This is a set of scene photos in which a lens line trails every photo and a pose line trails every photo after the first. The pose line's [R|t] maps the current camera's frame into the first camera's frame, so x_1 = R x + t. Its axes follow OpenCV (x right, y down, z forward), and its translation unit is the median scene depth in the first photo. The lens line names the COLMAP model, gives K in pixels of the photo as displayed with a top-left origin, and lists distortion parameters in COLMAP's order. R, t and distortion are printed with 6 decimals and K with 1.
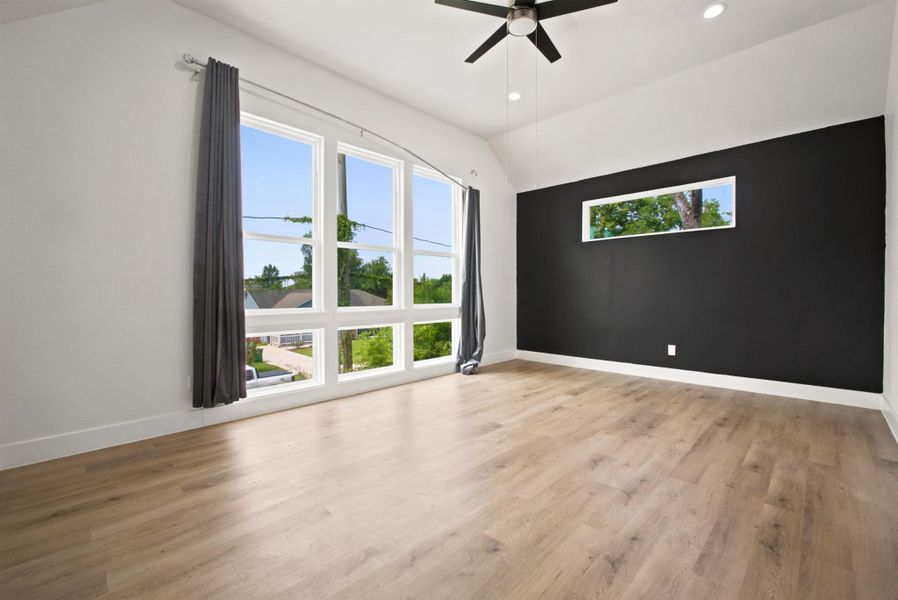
lens RADIAL K [[384.8, 0, 450.7], [0, 384.8, 299.1], [0, 0, 1]] dist [-0.007719, 0.000519]
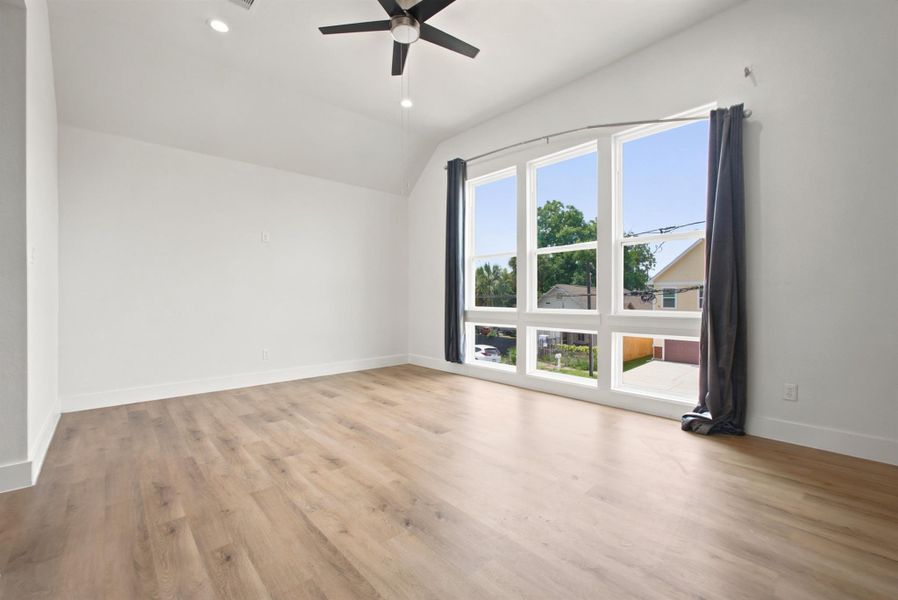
lens RADIAL K [[384.8, 0, 450.7], [0, 384.8, 299.1], [0, 0, 1]] dist [-0.007719, 0.000519]
pose [[-0.068016, 0.009447, -0.997639, 1.435046], [-0.006122, 0.999932, 0.009886, -0.026523], [0.997665, 0.006780, -0.067954, 1.430443]]
